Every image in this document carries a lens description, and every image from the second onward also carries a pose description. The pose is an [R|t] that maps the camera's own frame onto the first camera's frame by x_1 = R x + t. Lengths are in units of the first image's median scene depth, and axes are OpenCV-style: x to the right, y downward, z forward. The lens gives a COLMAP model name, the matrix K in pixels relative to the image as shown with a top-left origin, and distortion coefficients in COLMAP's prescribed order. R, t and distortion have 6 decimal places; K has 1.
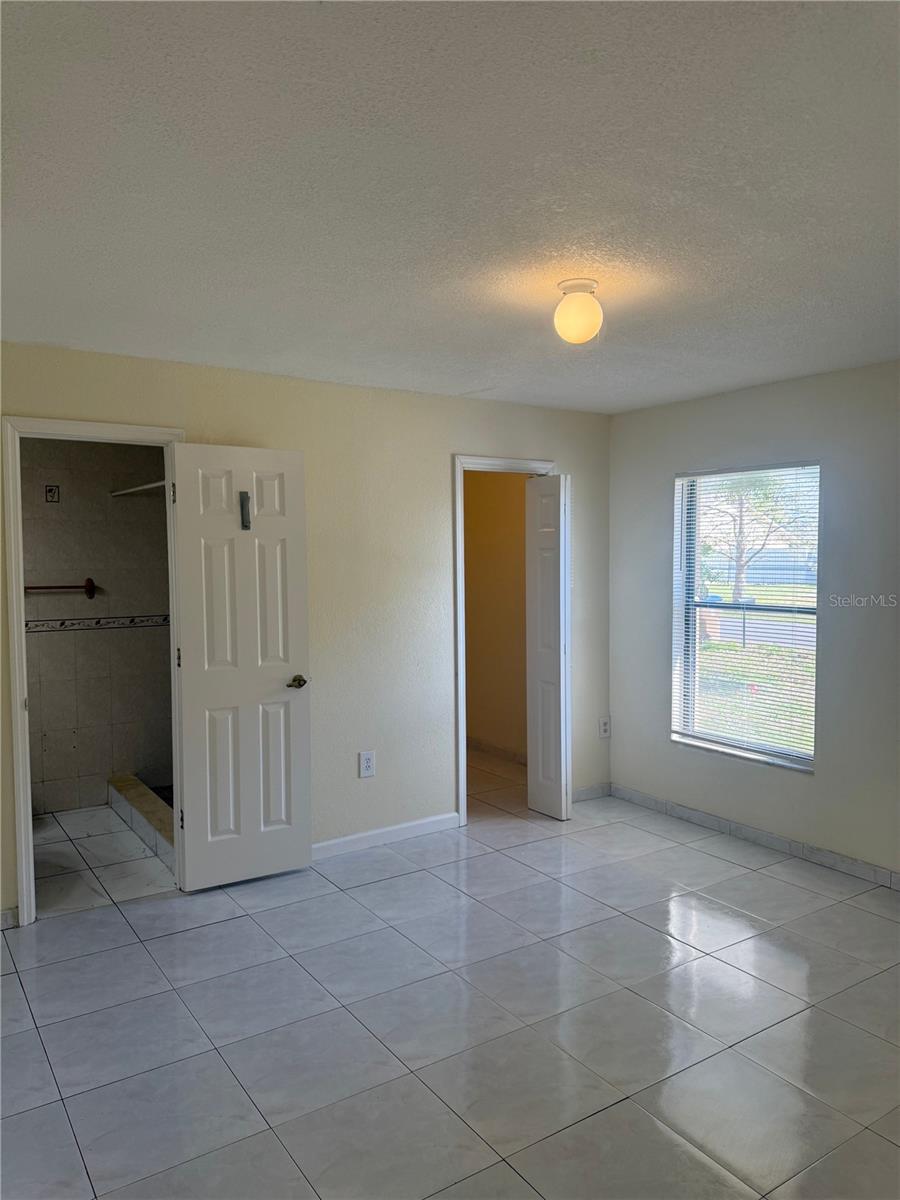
lens RADIAL K [[849.6, 0, 447.7], [0, 849.6, 607.4], [0, 0, 1]] dist [0.049756, -0.052060]
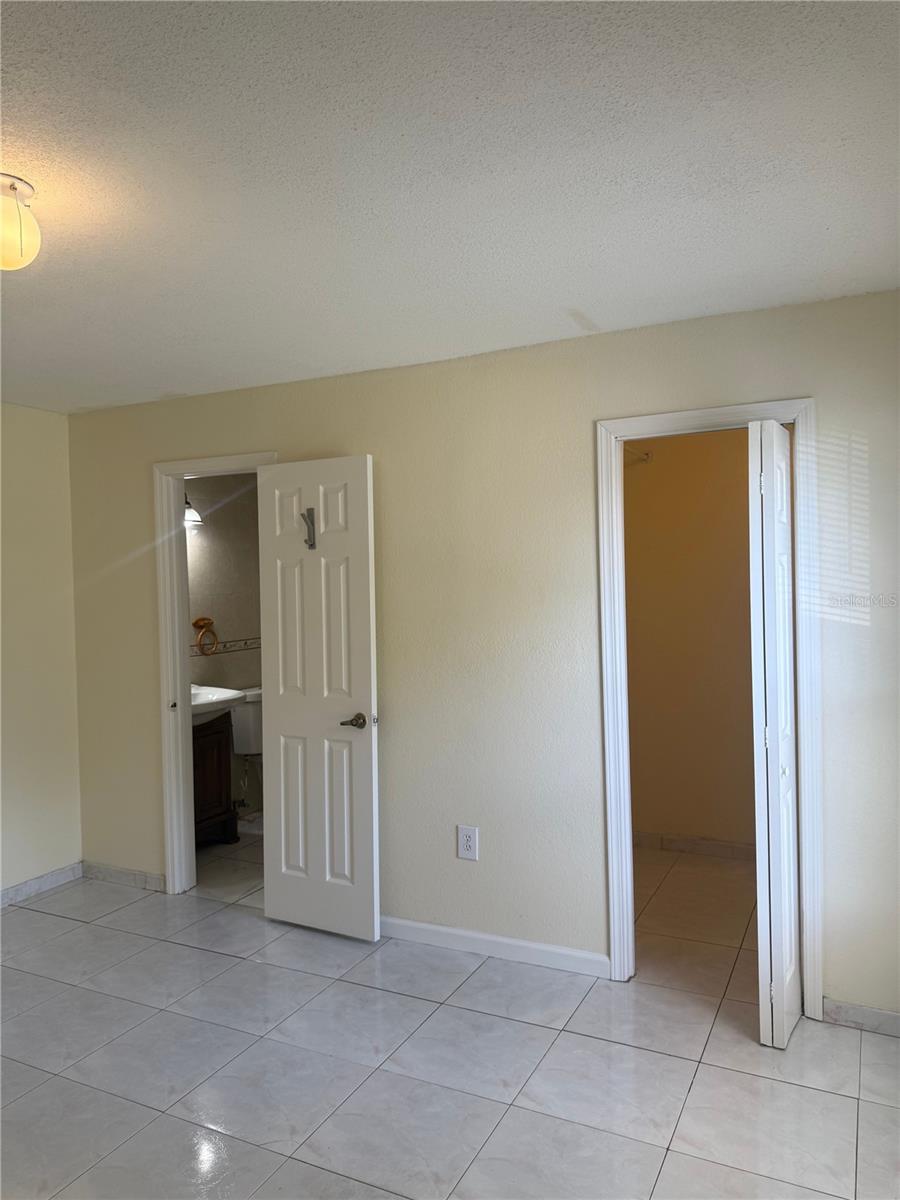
lens RADIAL K [[849.6, 0, 447.7], [0, 849.6, 607.4], [0, 0, 1]] dist [0.049756, -0.052060]
pose [[0.480245, 0.012173, -0.877050, 0.632096], [-0.038504, 0.999232, -0.007215, -0.025275], [0.876289, 0.037235, 0.480345, 0.665340]]
